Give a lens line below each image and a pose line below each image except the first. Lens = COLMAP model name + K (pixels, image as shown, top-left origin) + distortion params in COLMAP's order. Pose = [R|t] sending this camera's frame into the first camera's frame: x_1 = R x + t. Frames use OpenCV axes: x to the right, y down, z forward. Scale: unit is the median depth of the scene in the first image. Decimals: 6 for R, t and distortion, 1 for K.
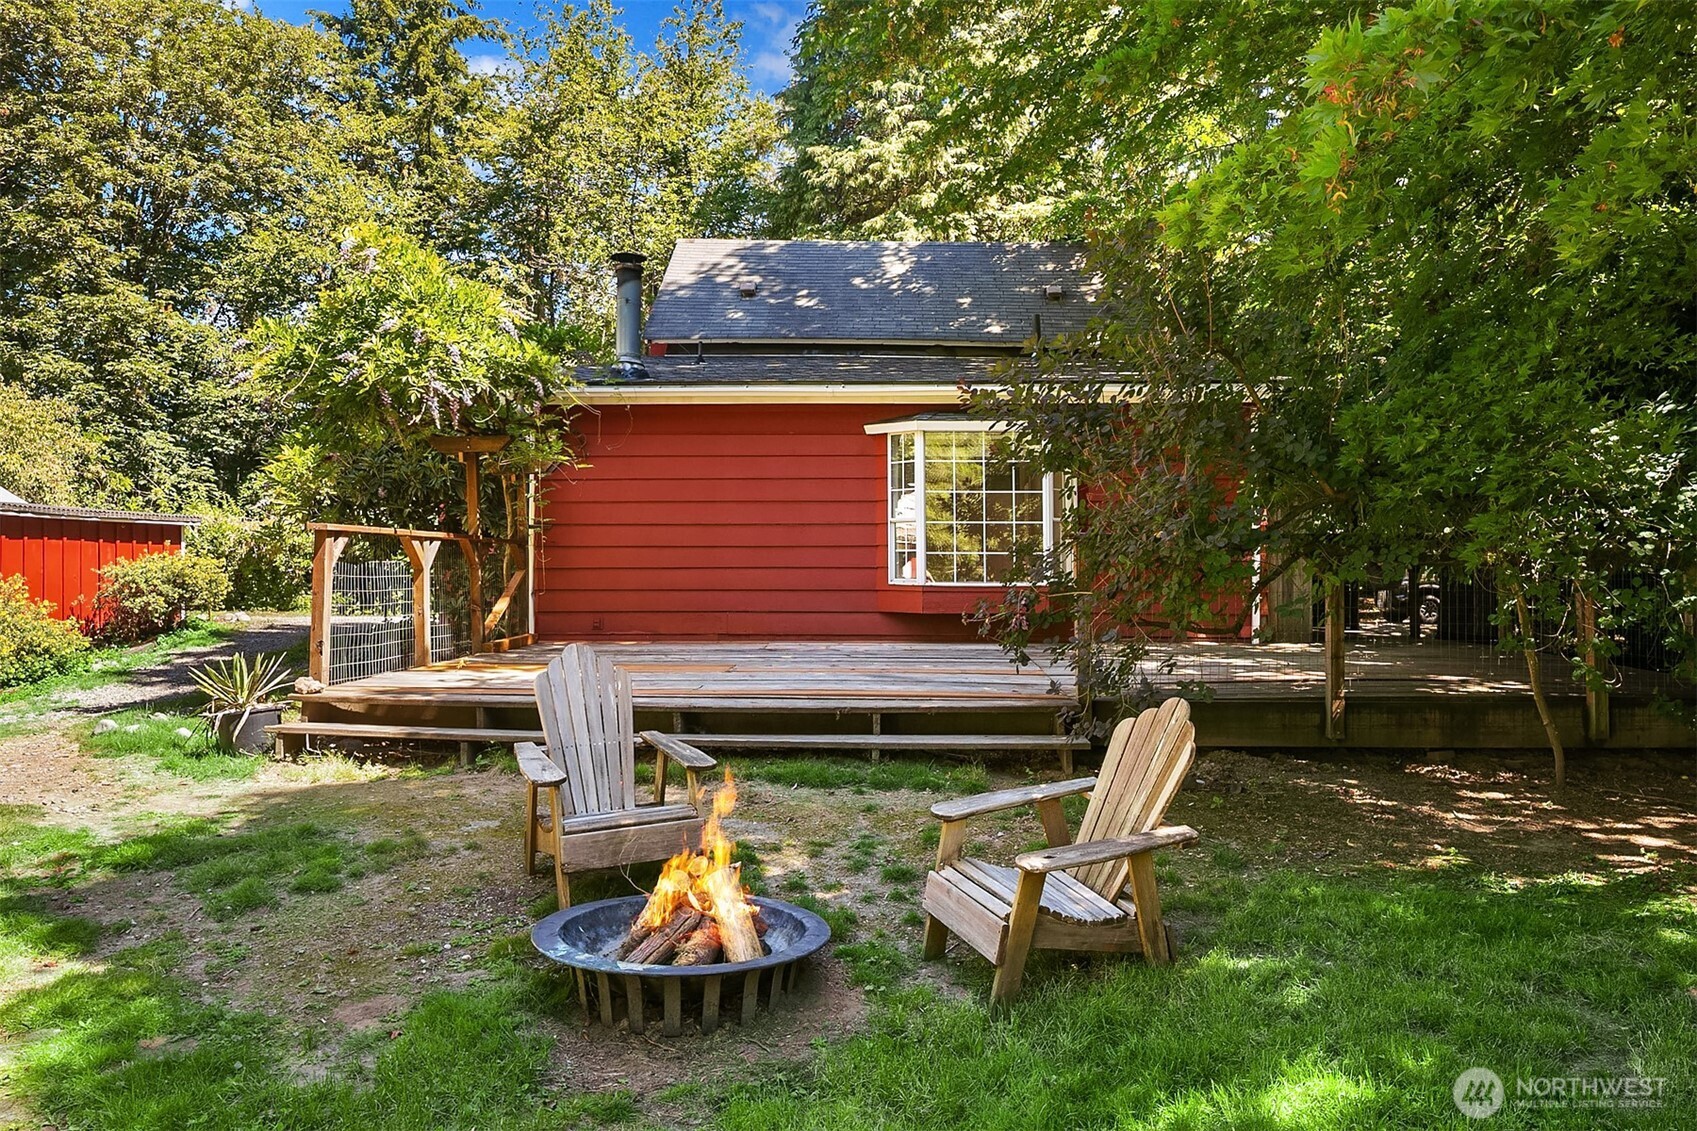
lens RADIAL K [[1155.3, 0, 855.6], [0, 1155.3, 567.9], [0, 0, 1]] dist [-0.004235, 0.003511]
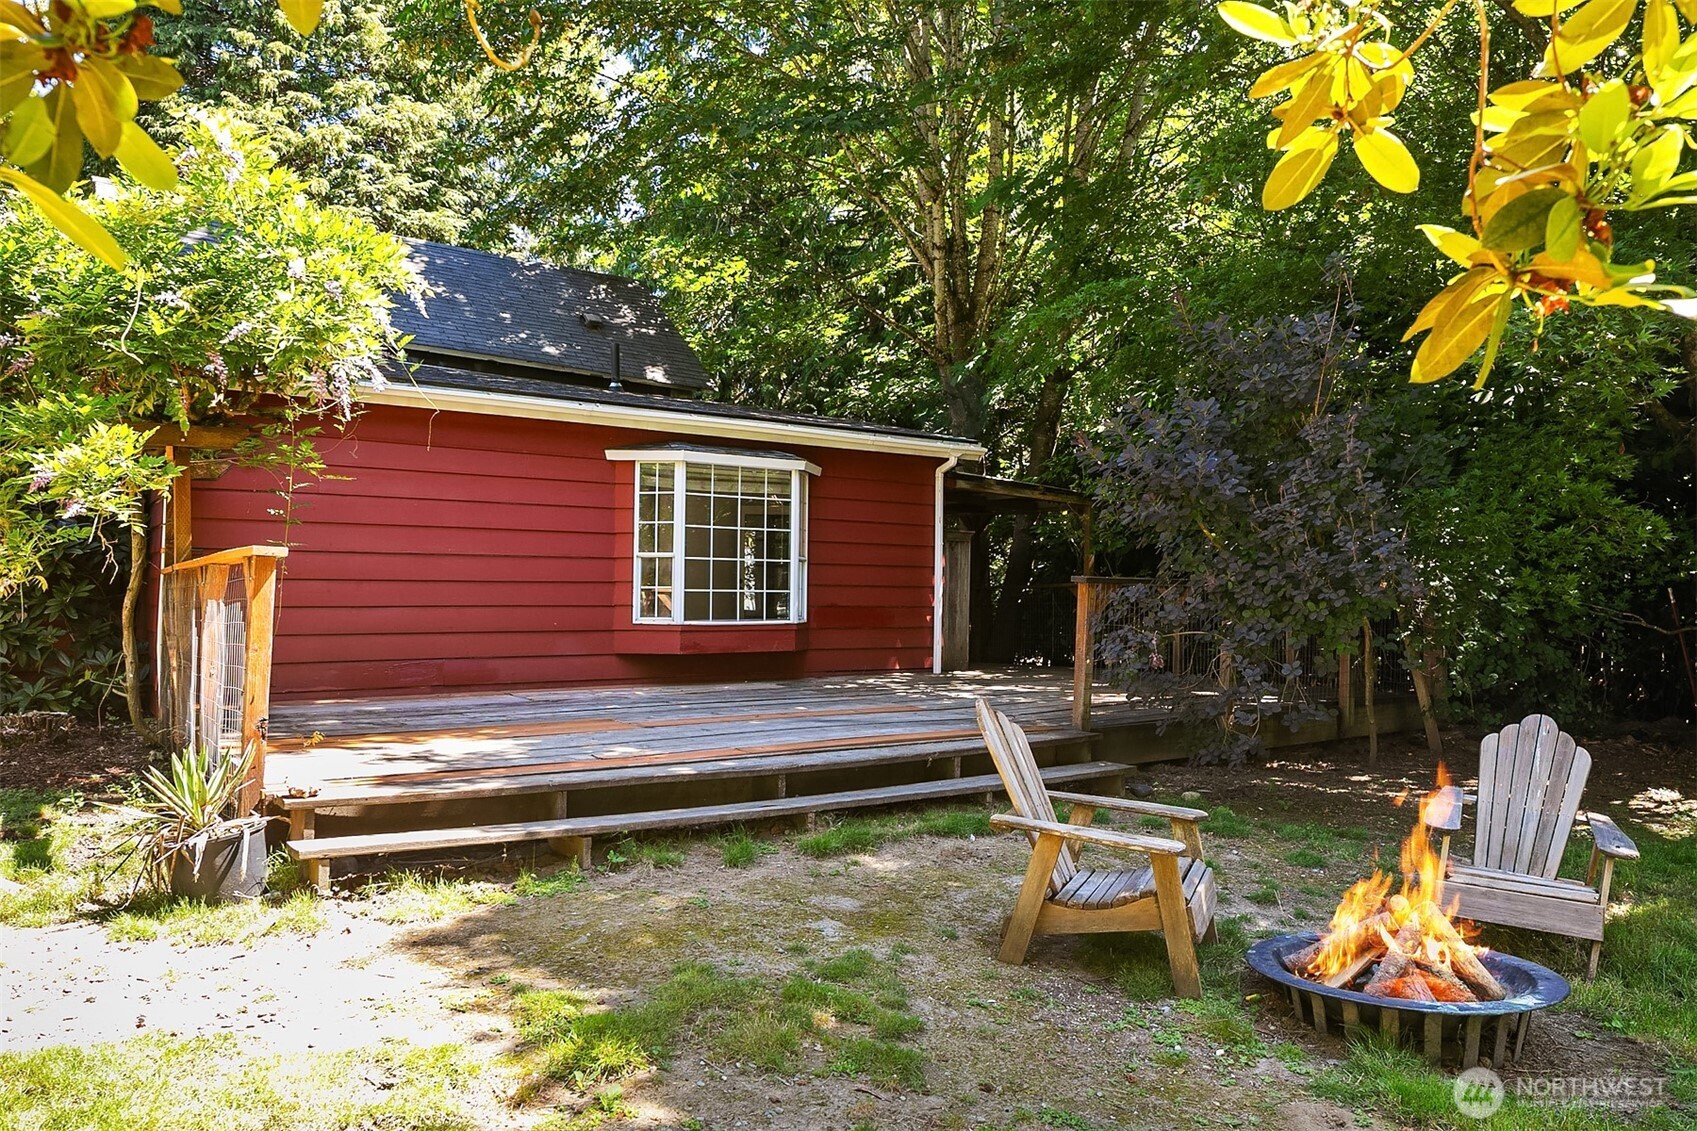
lens RADIAL K [[1155.3, 0, 839.4], [0, 1155.3, 573.0], [0, 0, 1]] dist [-0.004235, 0.003511]
pose [[0.791222, 0.015008, 0.611345, -0.398714], [-0.000751, 0.999722, -0.023570, -0.004738], [-0.611529, 0.018190, 0.791013, 0.165357]]
